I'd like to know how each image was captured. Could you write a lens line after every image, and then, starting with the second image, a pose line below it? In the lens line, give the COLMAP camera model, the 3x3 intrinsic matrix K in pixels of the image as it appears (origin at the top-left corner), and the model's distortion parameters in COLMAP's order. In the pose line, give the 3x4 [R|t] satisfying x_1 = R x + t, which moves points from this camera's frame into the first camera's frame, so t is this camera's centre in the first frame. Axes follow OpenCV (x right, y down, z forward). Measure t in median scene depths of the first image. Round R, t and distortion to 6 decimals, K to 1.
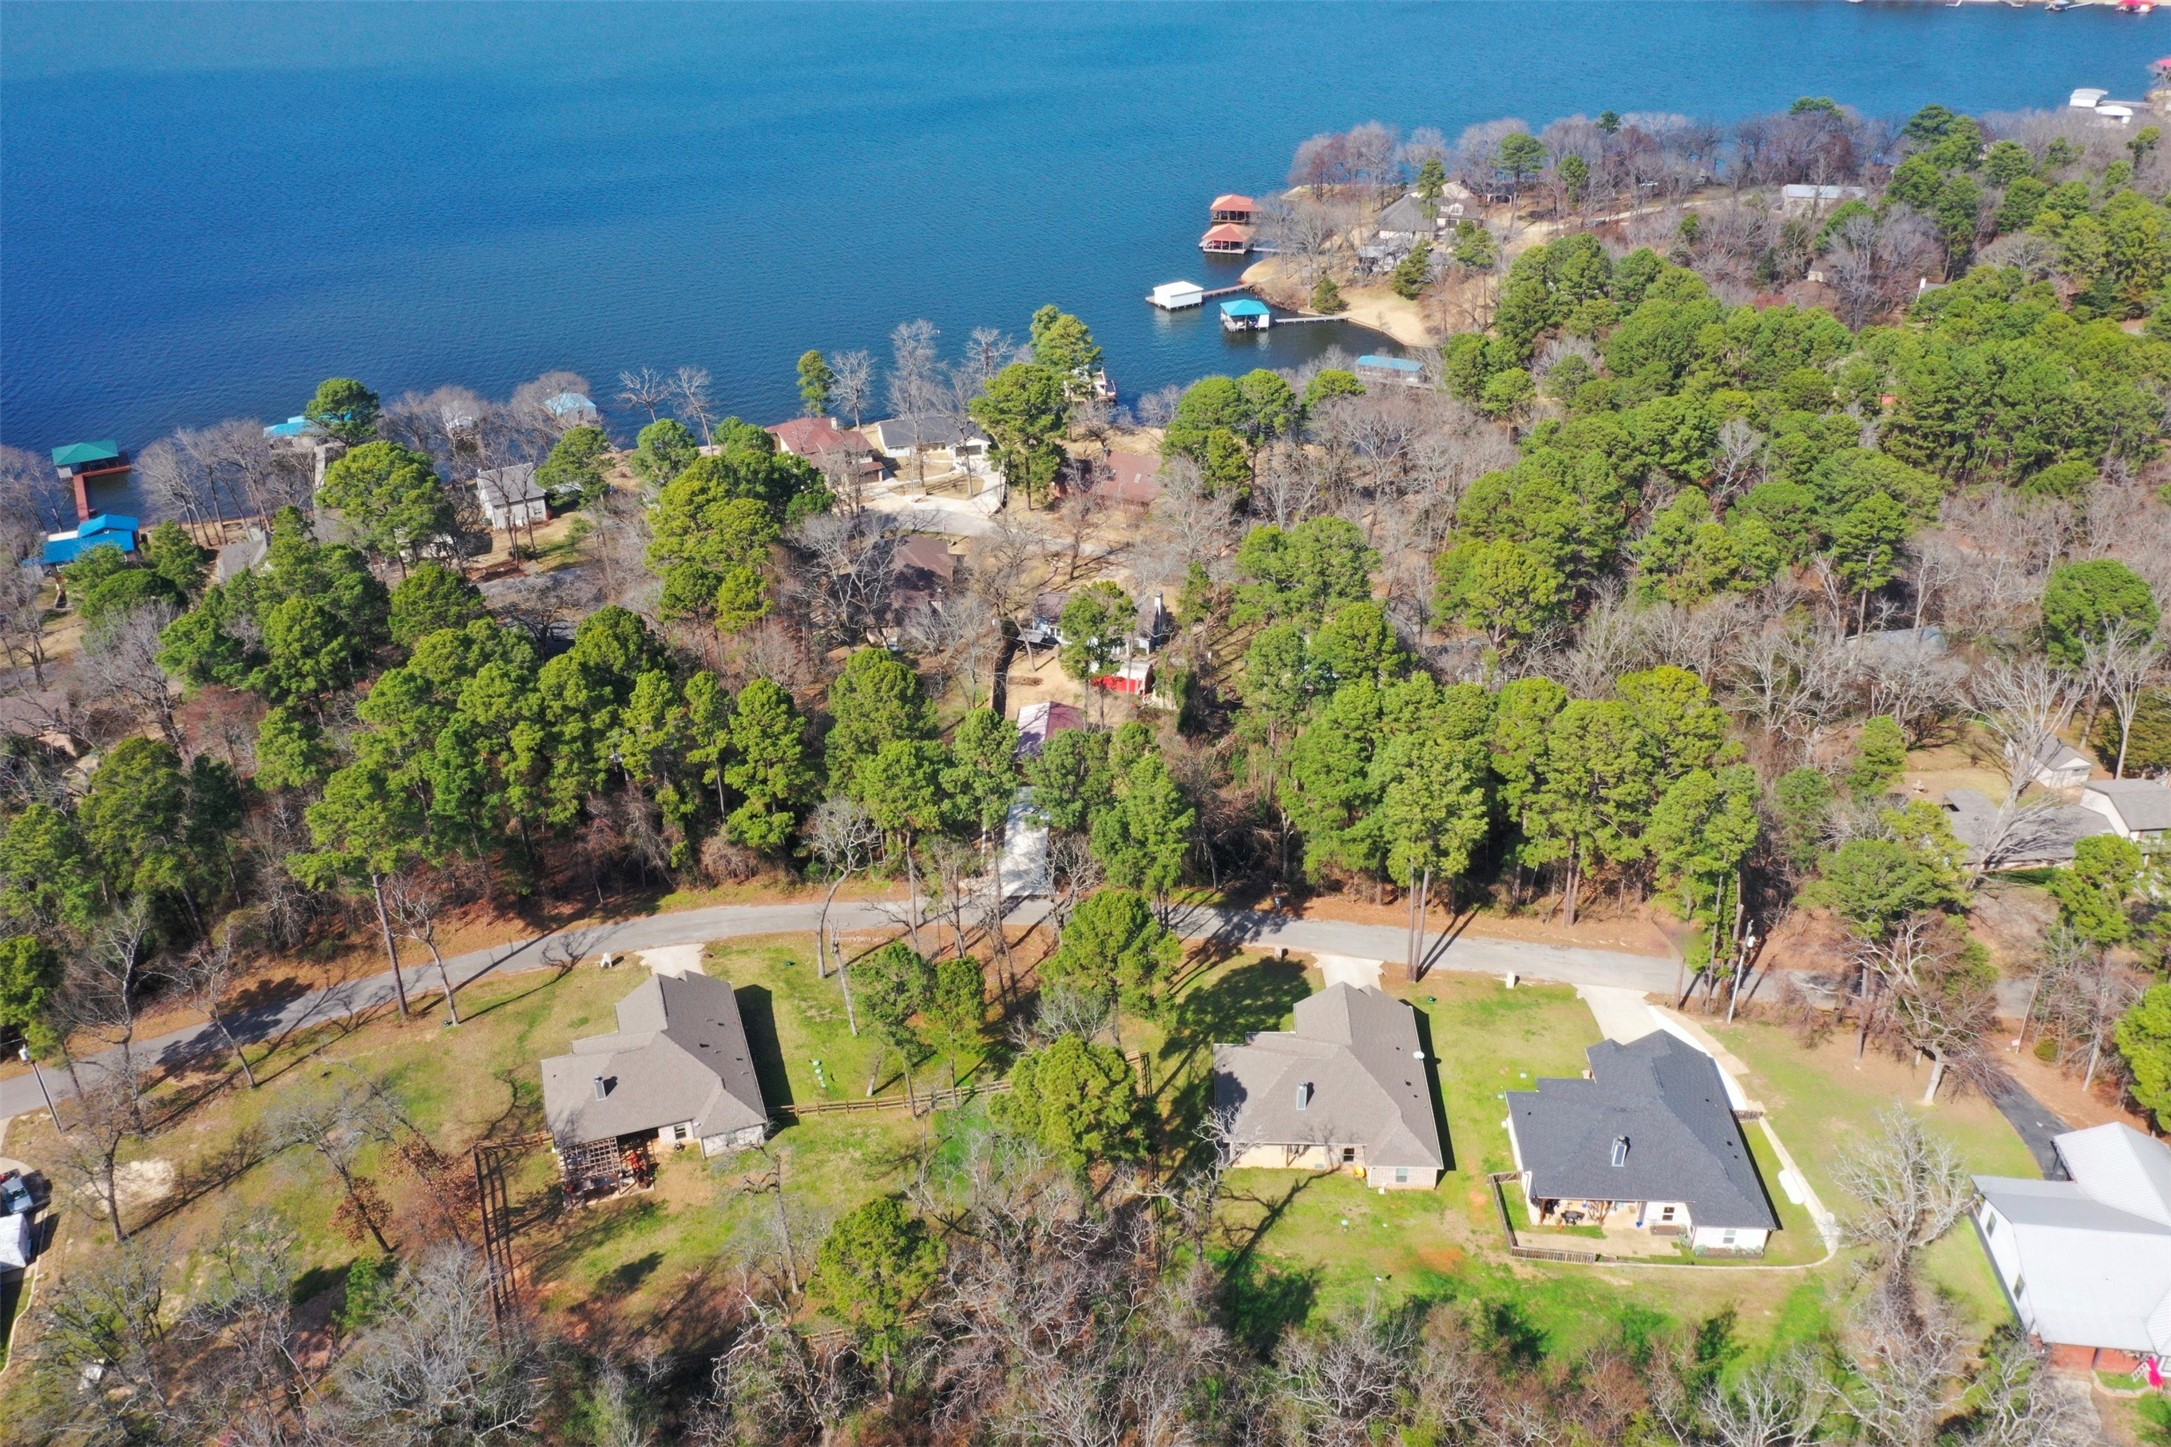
lens RADIAL K [[1708.4, 0, 1079.2], [0, 1708.4, 719.5], [0, 0, 1]] dist [-0.001531, 0.006391]
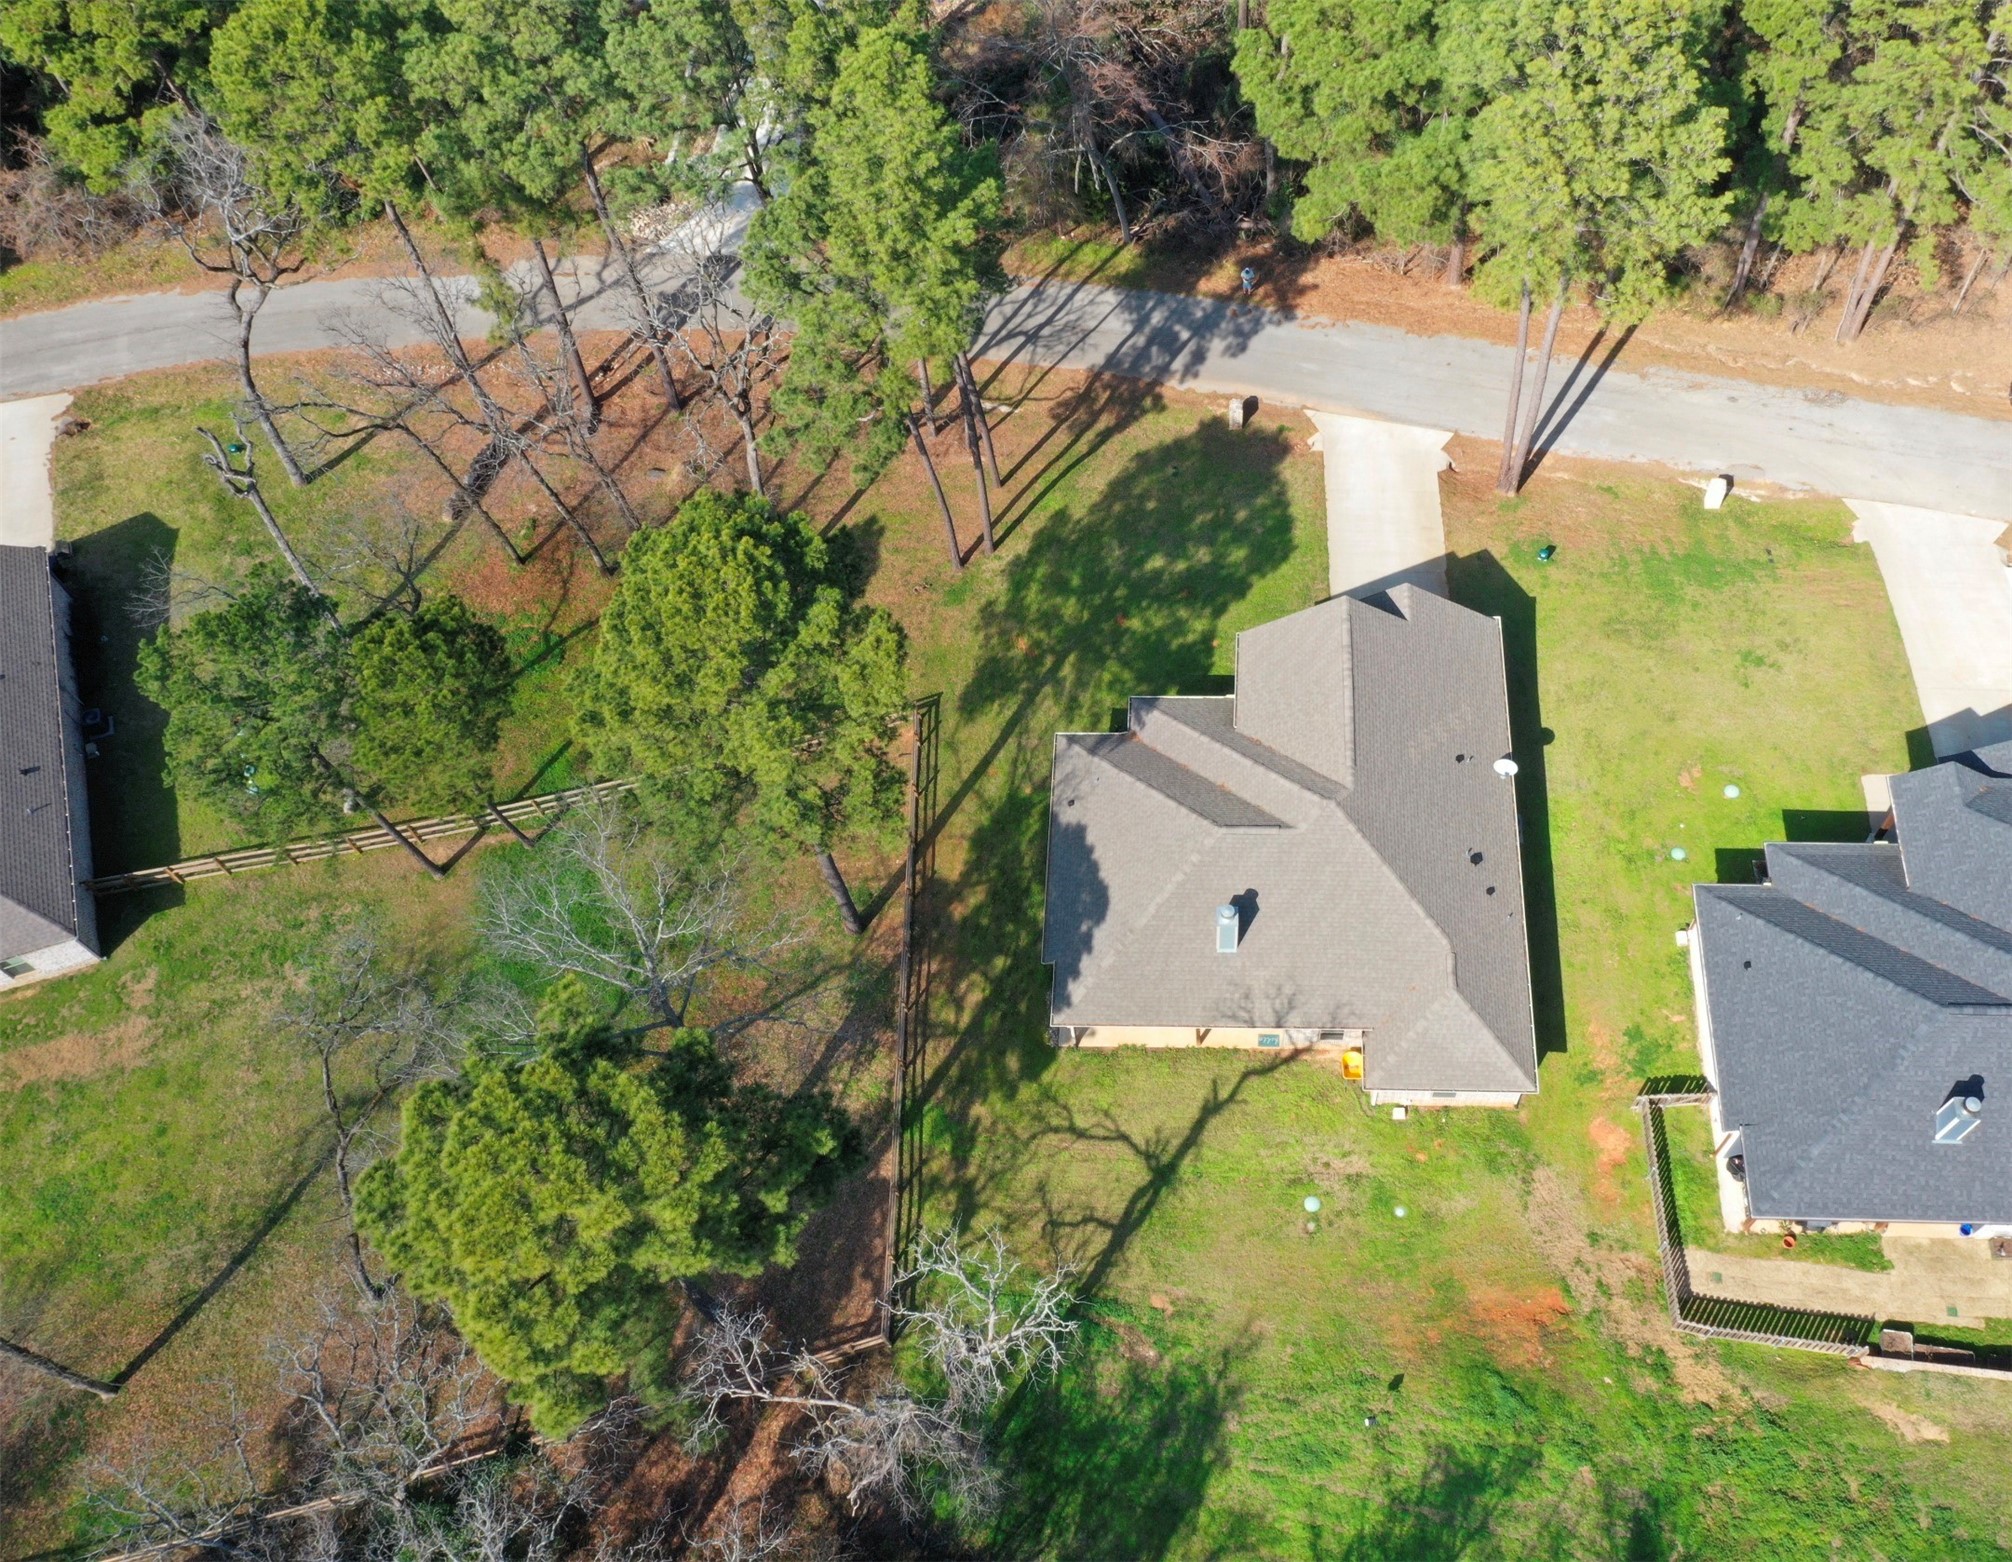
lens RADIAL K [[1821.3, 0, 1143.8], [0, 1821.3, 775.0], [0, 0, 1]] dist [0.007830, 0.014153]
pose [[0.999779, -0.020771, -0.003217, 0.089952], [0.019411, 0.853722, 0.520367, -0.044474], [-0.008062, -0.520315, 0.853937, 0.505281]]
